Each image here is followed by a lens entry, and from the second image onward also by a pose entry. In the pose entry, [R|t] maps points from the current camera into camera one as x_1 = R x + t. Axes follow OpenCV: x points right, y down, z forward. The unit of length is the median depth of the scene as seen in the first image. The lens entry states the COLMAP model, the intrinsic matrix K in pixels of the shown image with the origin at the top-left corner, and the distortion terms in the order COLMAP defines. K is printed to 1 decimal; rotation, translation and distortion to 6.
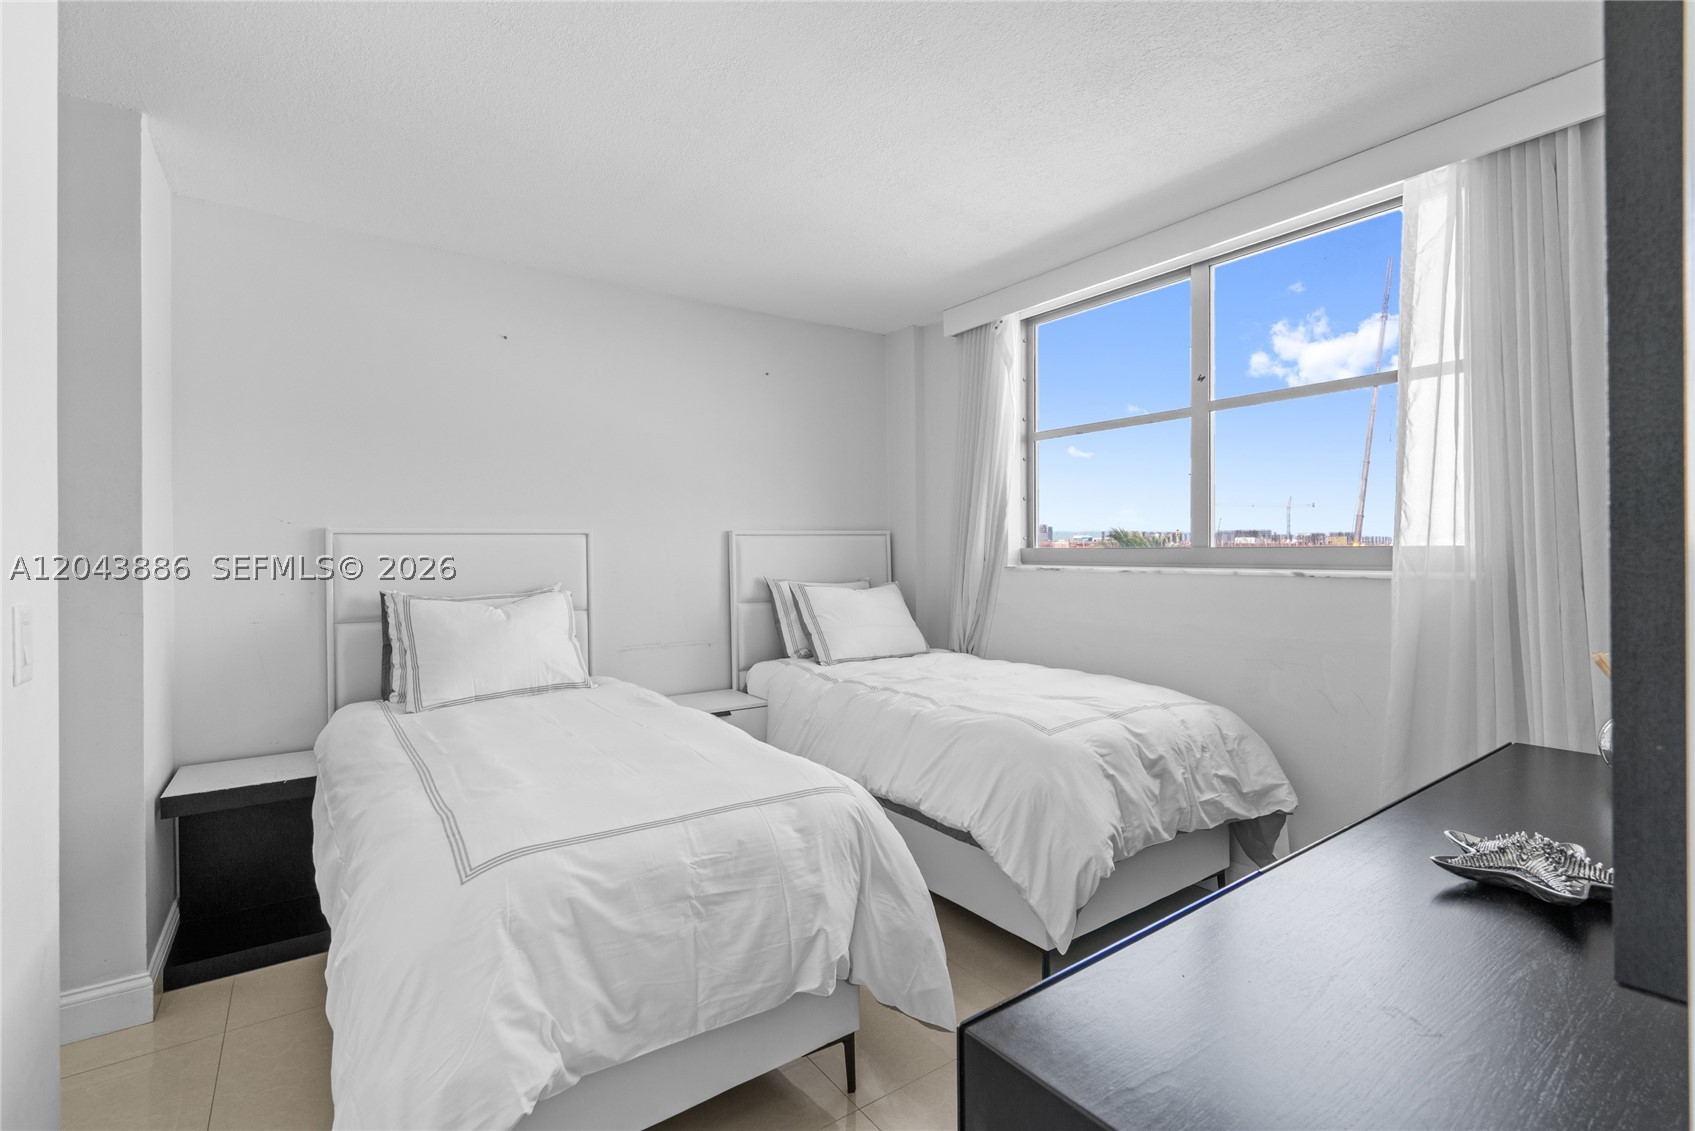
lens RADIAL K [[761.0, 0, 830.4], [0, 761.0, 560.0], [0, 0, 1]] dist [-0.002680, 0.001199]
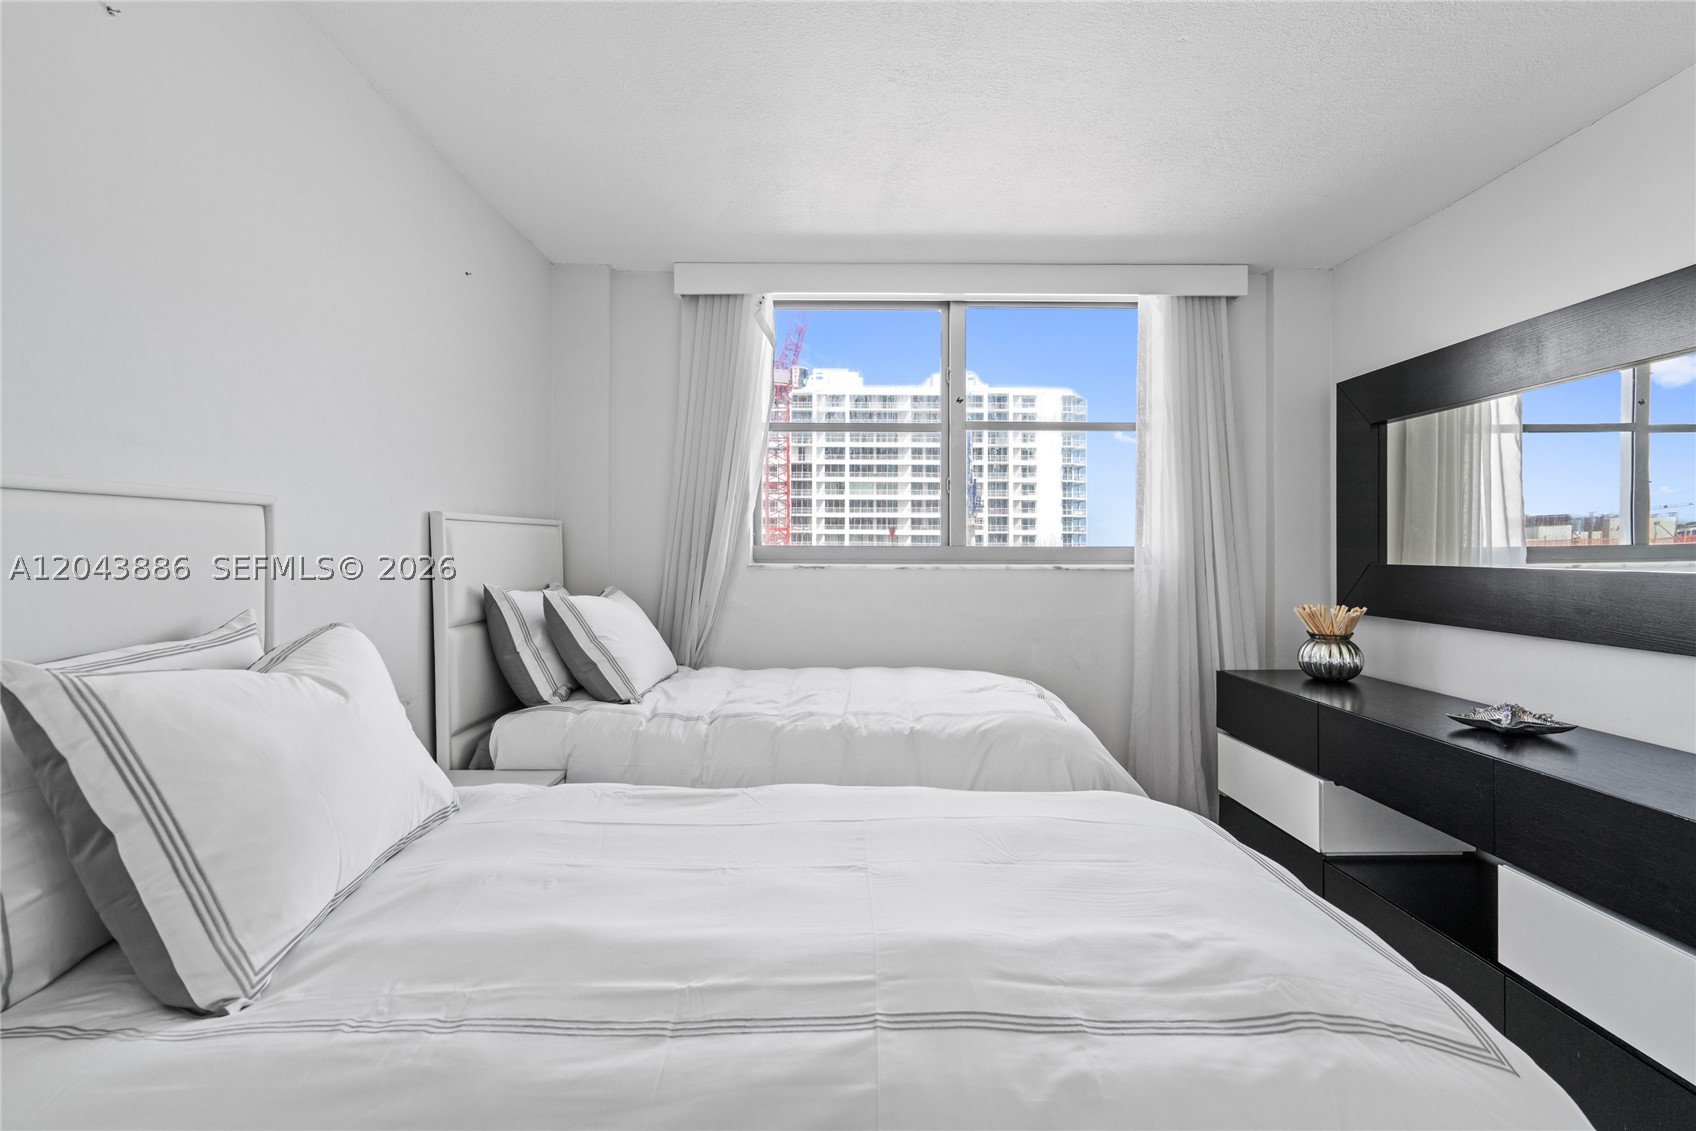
lens RADIAL K [[761.4, 0, 832.7], [0, 761.4, 557.2], [0, 0, 1]] dist [-0.002680, 0.001199]
pose [[0.563742, -0.001298, 0.825950, -0.539732], [0.005841, 0.999980, -0.002415, 0.001397], [-0.825930, 0.006186, 0.563738, 0.464546]]
